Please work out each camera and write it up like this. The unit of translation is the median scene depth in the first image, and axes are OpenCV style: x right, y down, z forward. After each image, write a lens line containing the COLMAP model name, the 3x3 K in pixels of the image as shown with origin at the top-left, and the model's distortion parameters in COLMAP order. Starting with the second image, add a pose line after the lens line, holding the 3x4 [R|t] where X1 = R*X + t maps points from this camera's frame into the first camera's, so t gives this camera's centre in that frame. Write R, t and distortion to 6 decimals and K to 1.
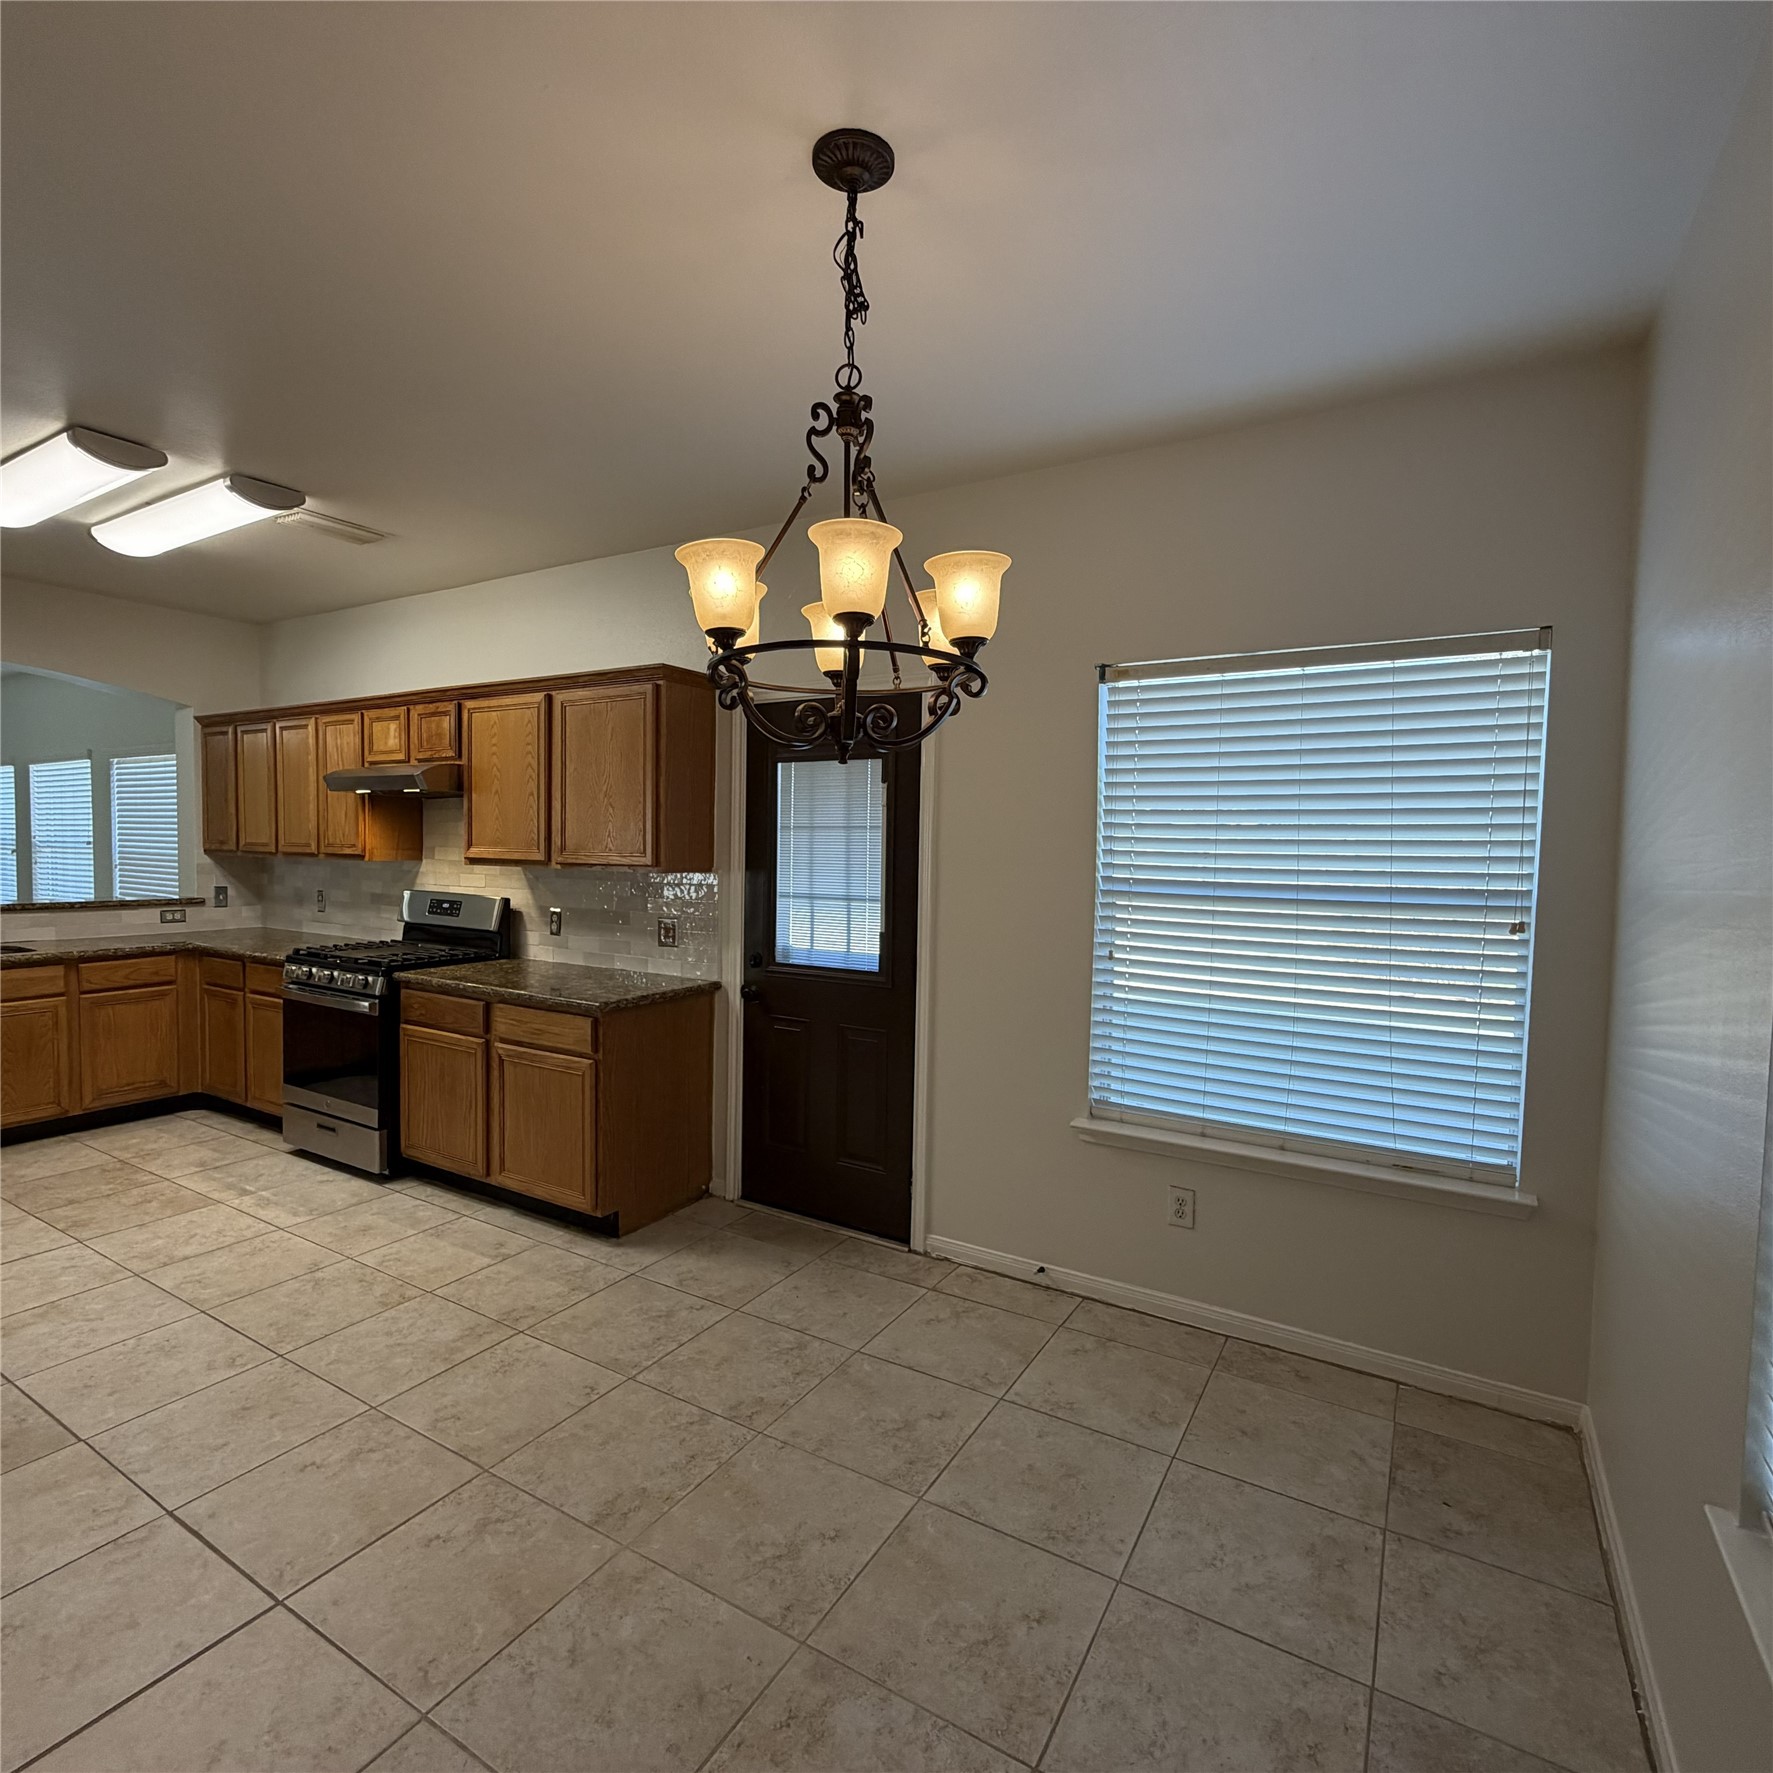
lens RADIAL K [[940.7, 0, 879.9], [0, 940.7, 891.1], [0, 0, 1]] dist [0.001204, 0.000454]
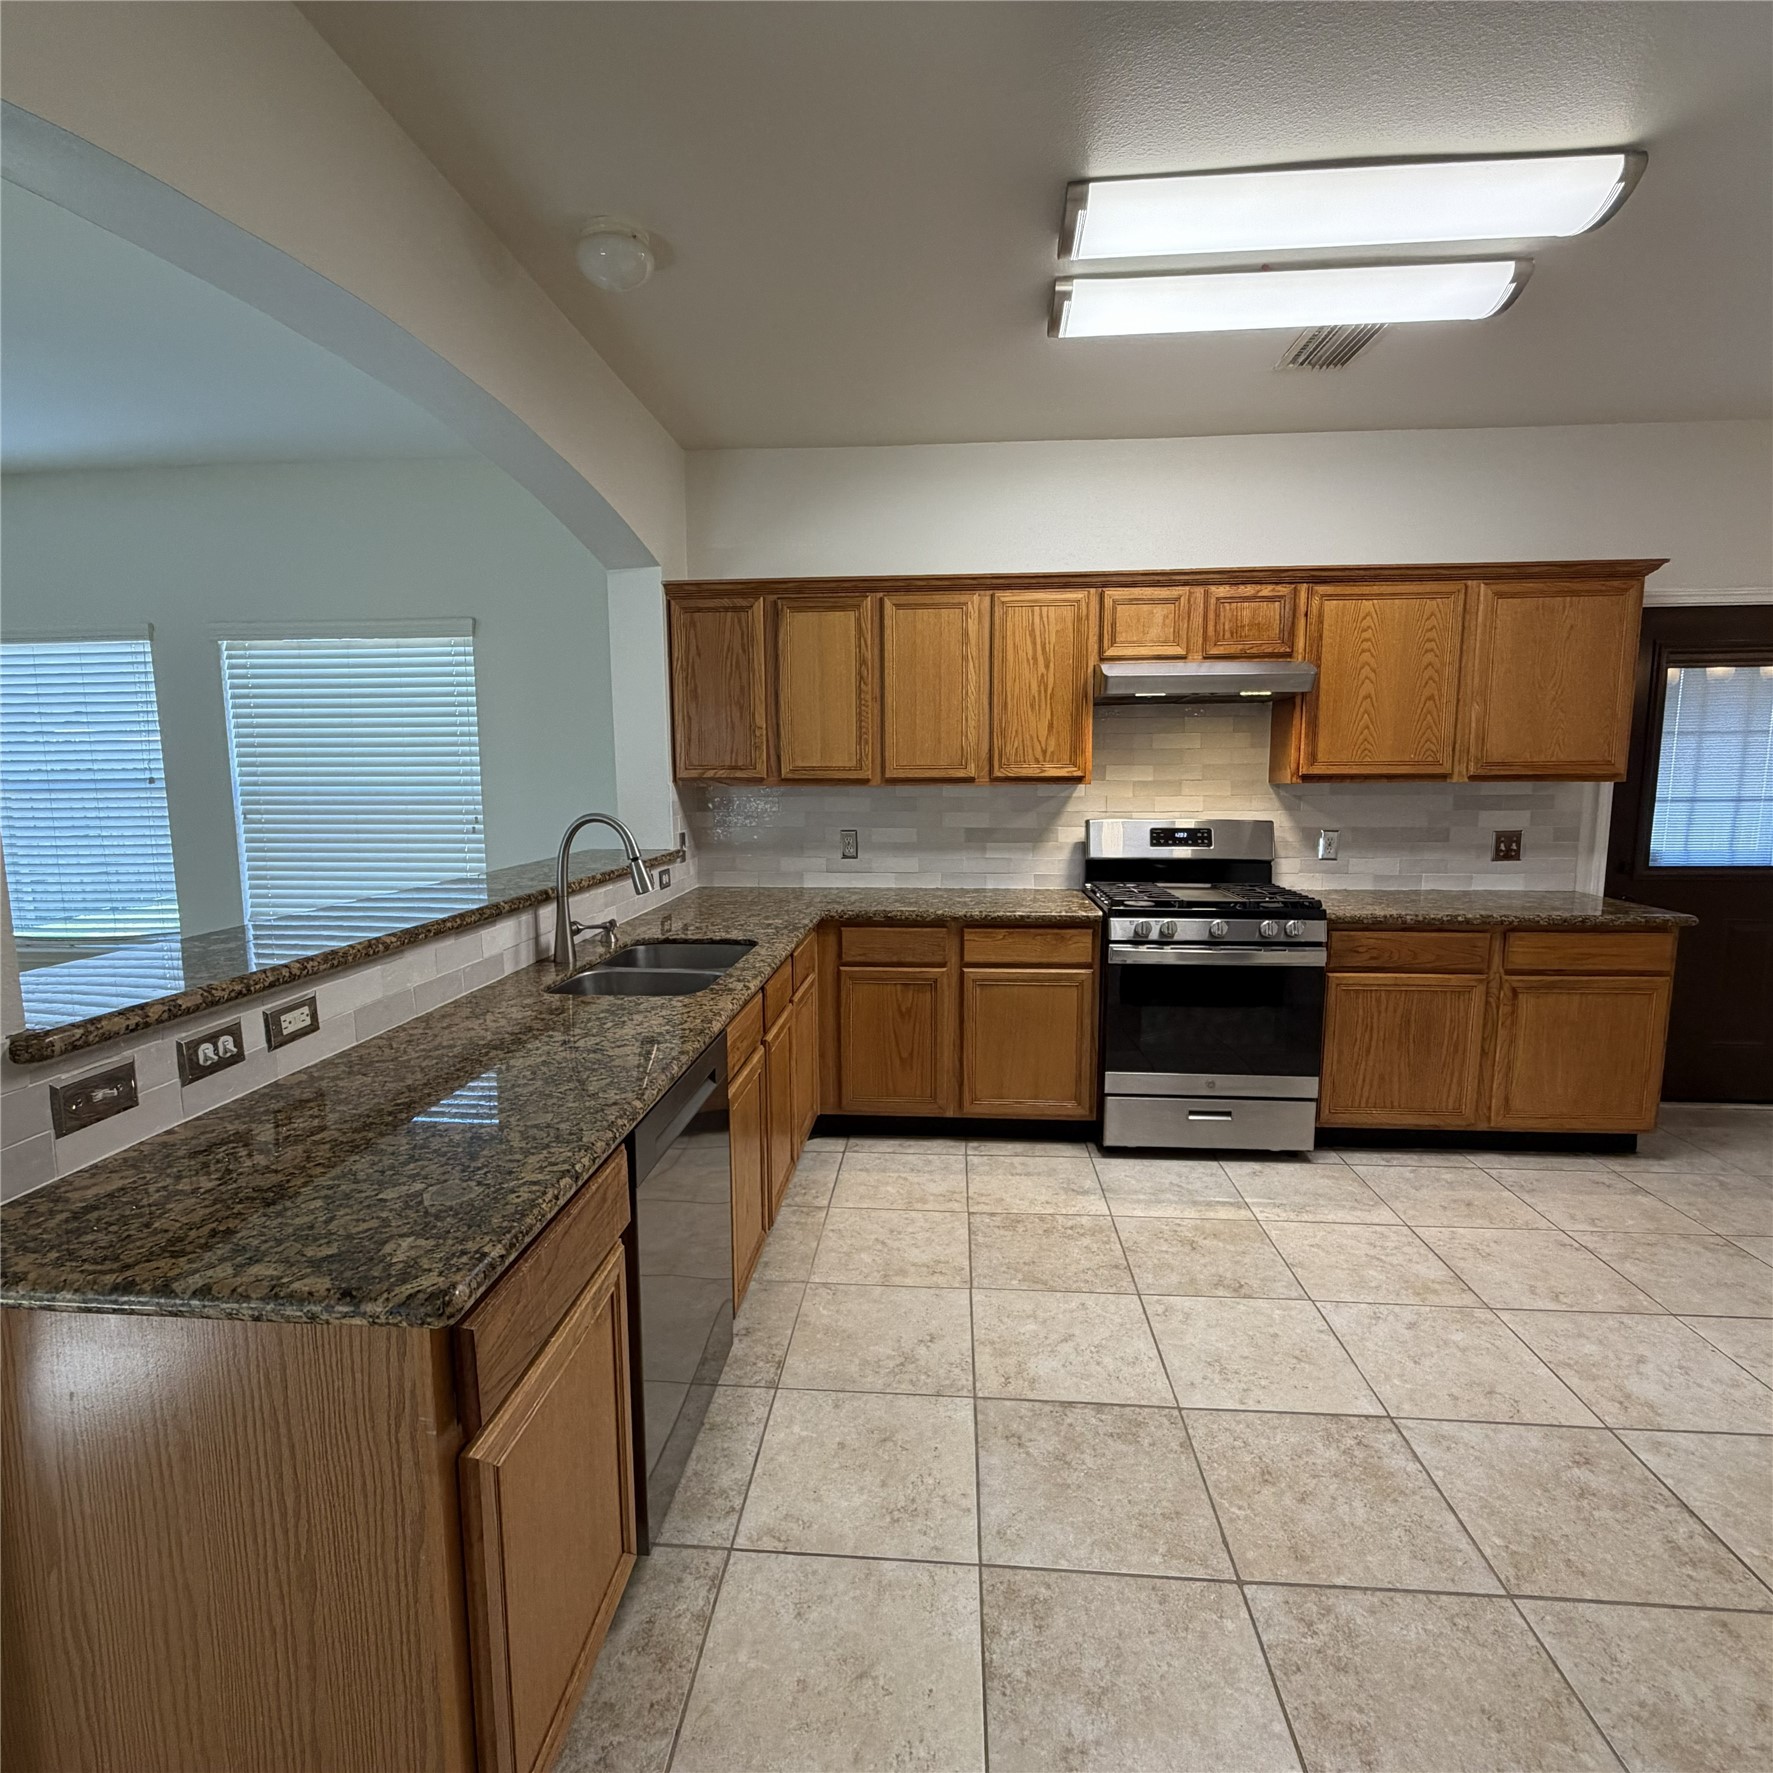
lens RADIAL K [[940.7, 0, 879.9], [0, 940.7, 891.1], [0, 0, 1]] dist [0.001204, 0.000454]
pose [[0.892989, -0.082237, 0.442502, -1.172270], [0.044796, 0.994523, 0.094428, -0.028302], [-0.447844, -0.064501, 0.891782, 0.410109]]
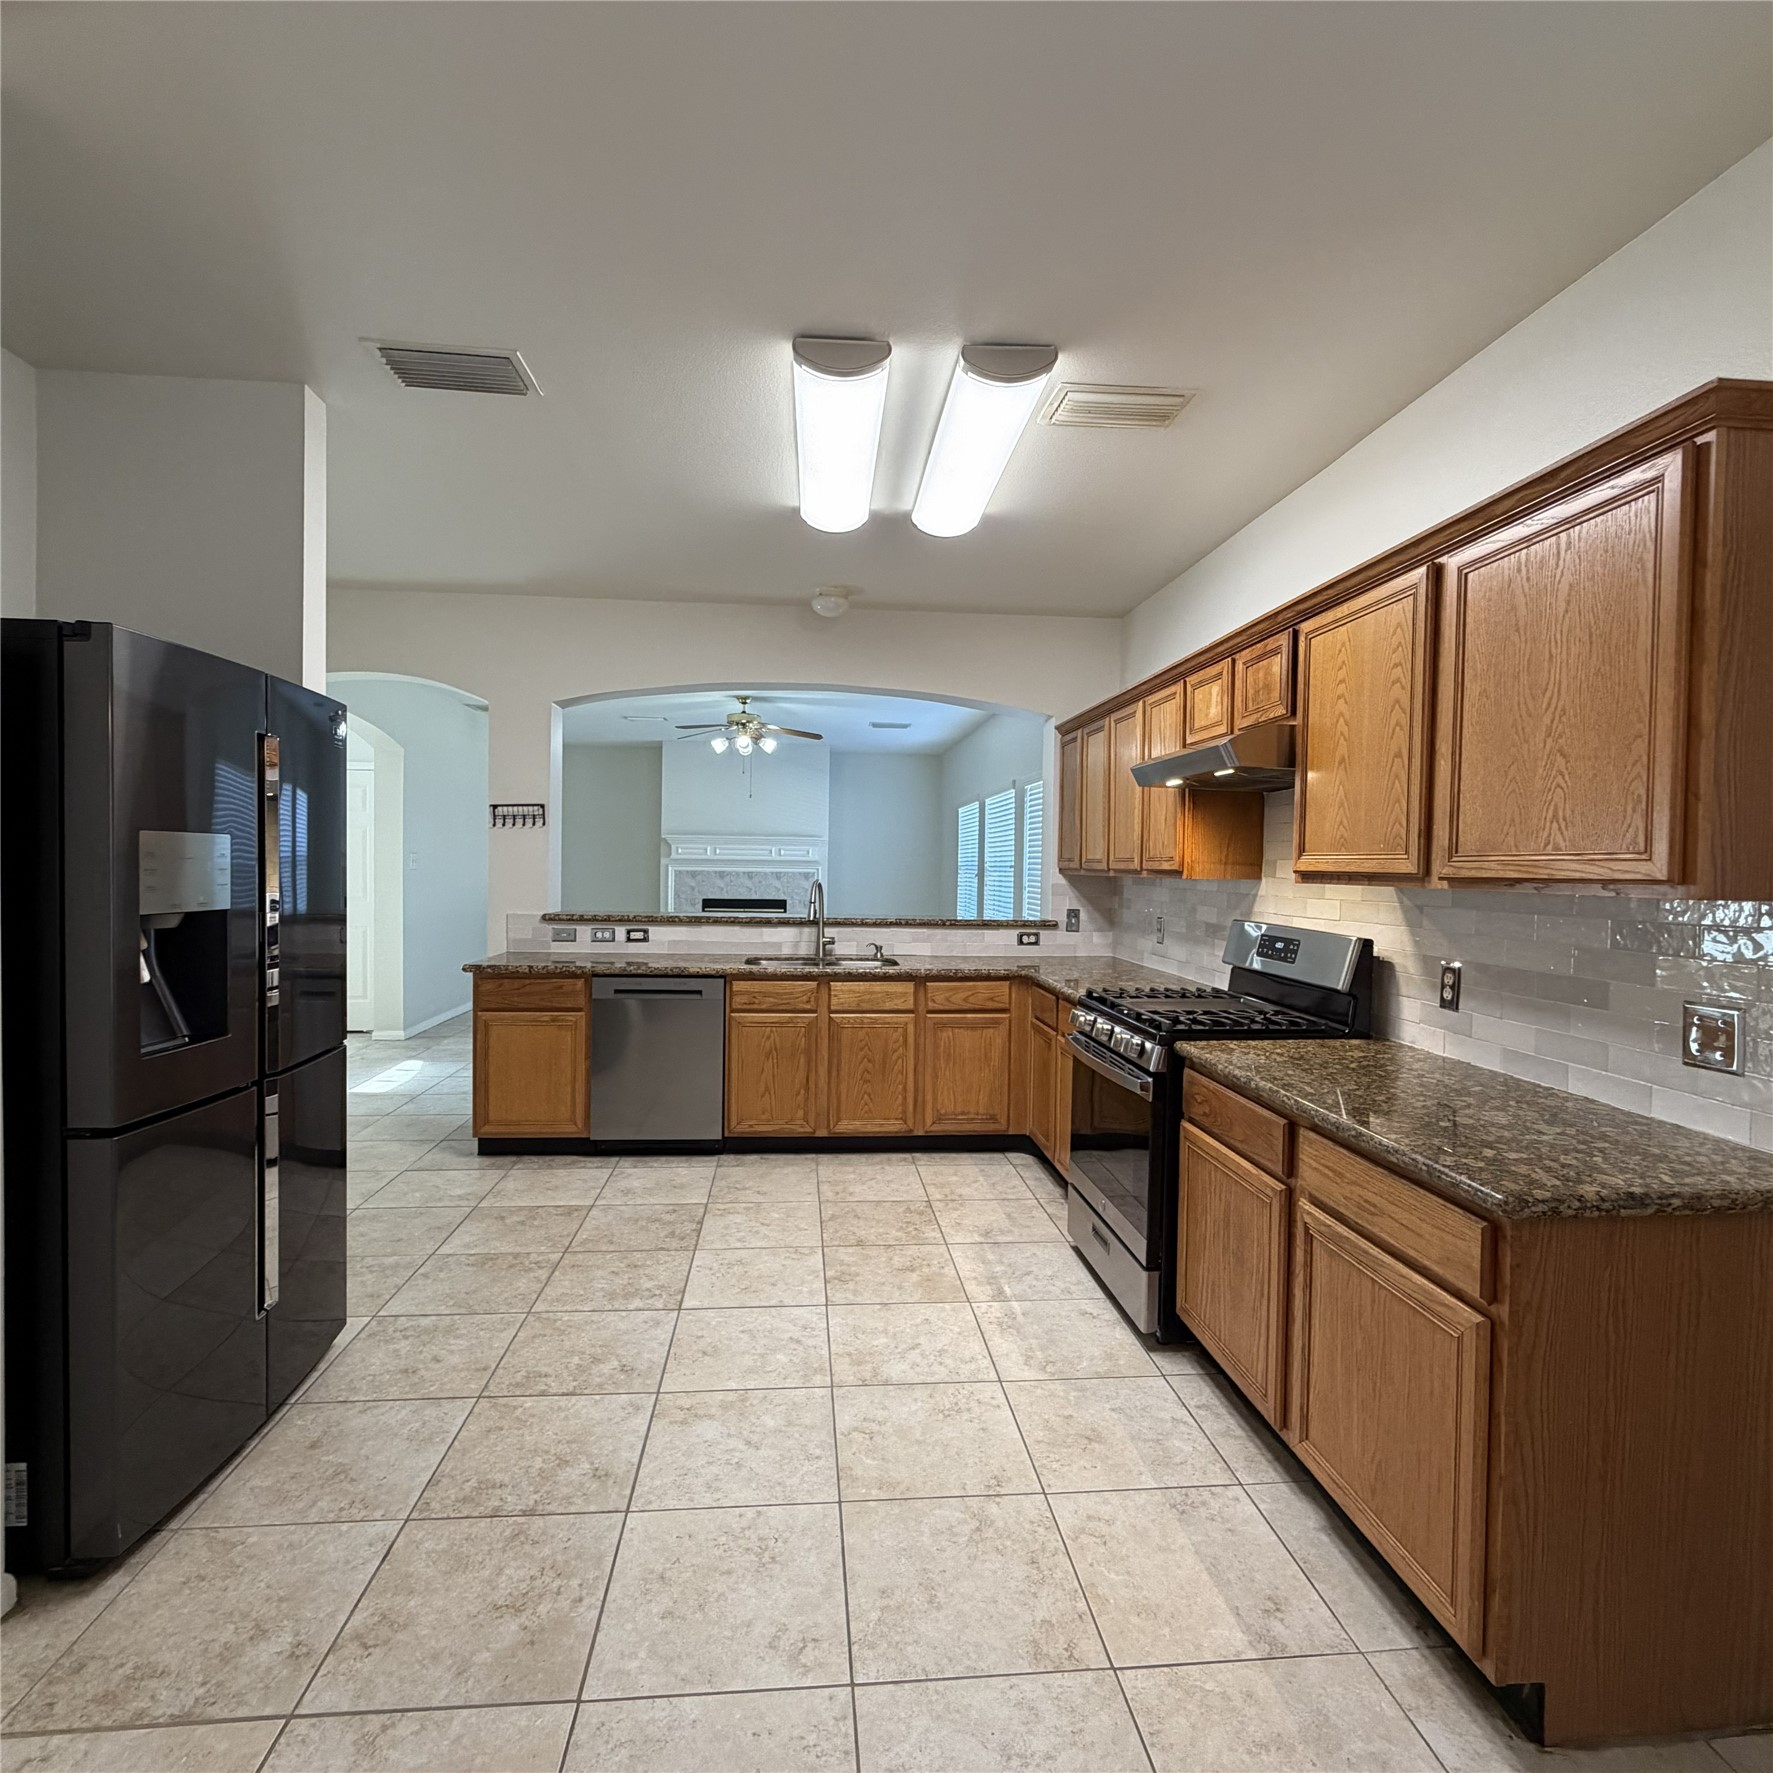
lens RADIAL K [[940.7, 0, 879.9], [0, 940.7, 891.1], [0, 0, 1]] dist [0.001204, 0.000454]
pose [[0.590504, 0.014022, -0.806913, -0.096508], [-0.044058, 0.998918, -0.014883, -0.000792], [0.805831, 0.044339, 0.590483, 0.407048]]
